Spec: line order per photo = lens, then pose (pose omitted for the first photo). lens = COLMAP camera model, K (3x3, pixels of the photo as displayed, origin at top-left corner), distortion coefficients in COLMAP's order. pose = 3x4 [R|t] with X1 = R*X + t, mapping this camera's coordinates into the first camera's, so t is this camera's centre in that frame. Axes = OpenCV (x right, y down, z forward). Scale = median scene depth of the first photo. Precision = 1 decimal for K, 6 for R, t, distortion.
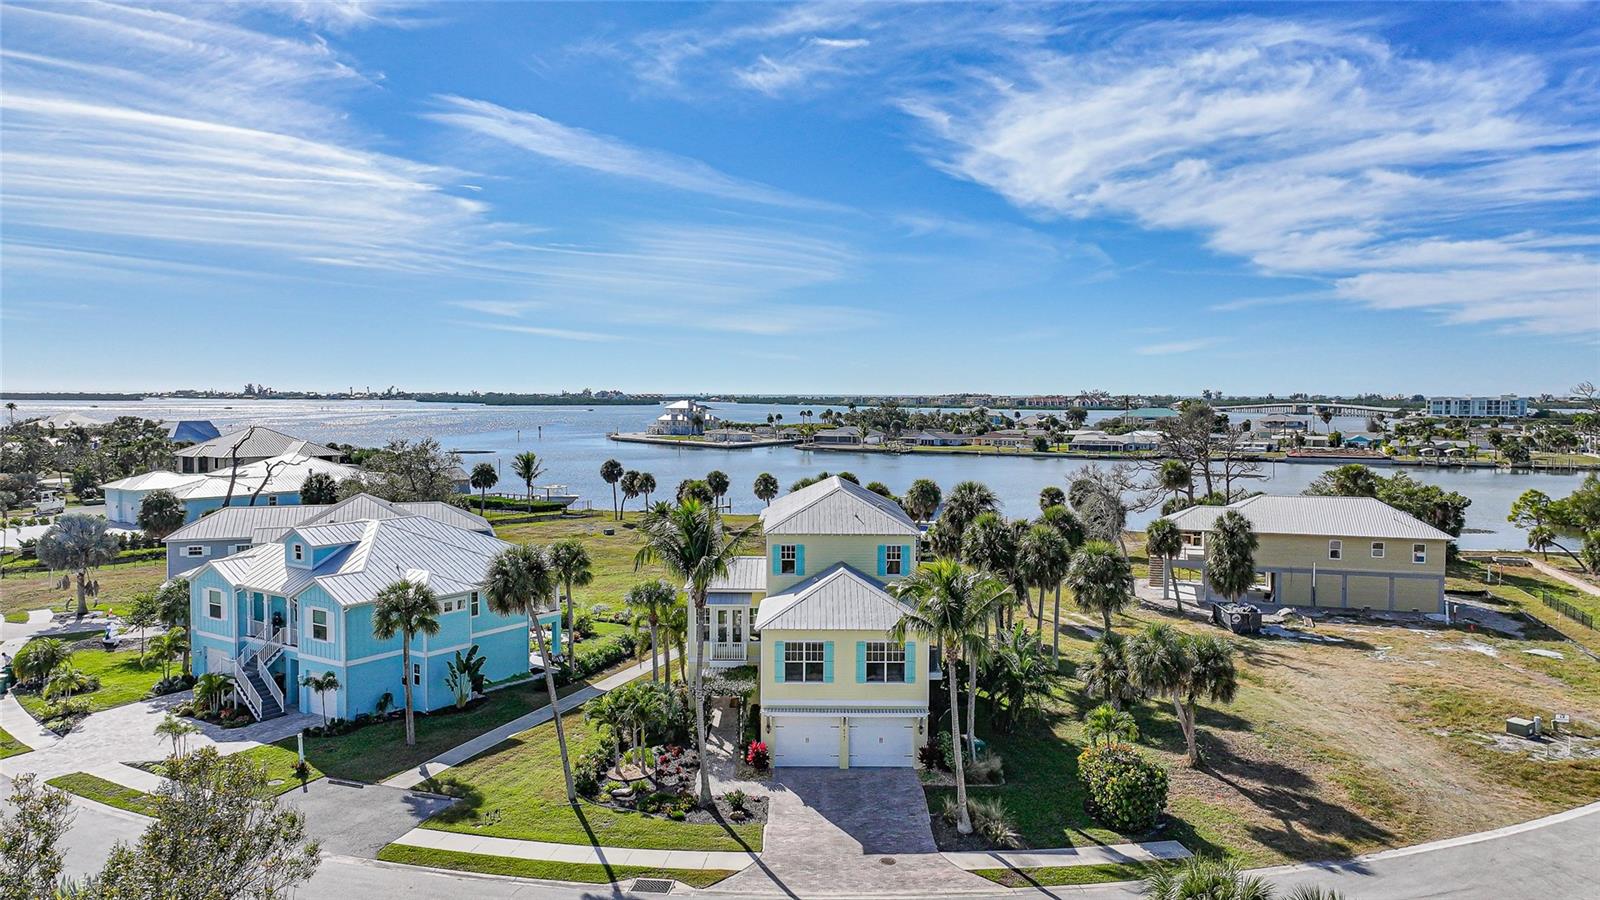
lens RADIAL K [[1108.1, 0, 804.2], [0, 1108.1, 443.0], [0, 0, 1]] dist [-0.003829, 0.017132]
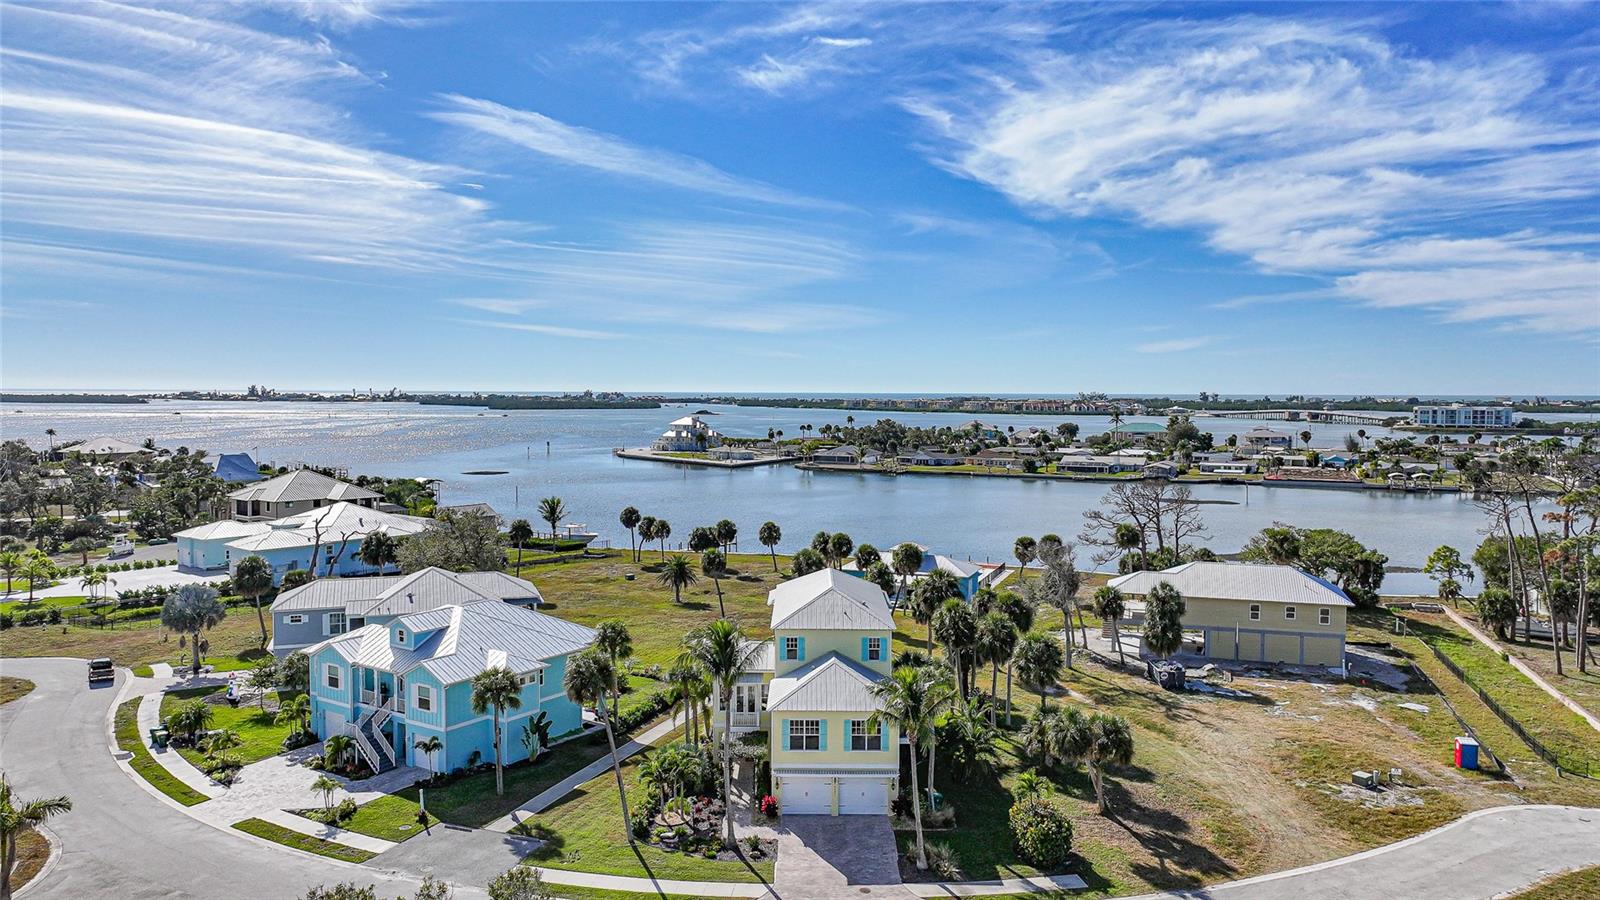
lens RADIAL K [[1108.1, 0, 810.5], [0, 1108.1, 434.5], [0, 0, 1]] dist [-0.003829, 0.017132]
pose [[0.999983, 0.002376, 0.005376, -0.000506], [-0.002344, 0.999980, -0.005926, -0.089541], [-0.005390, 0.005913, 0.999968, -0.188413]]
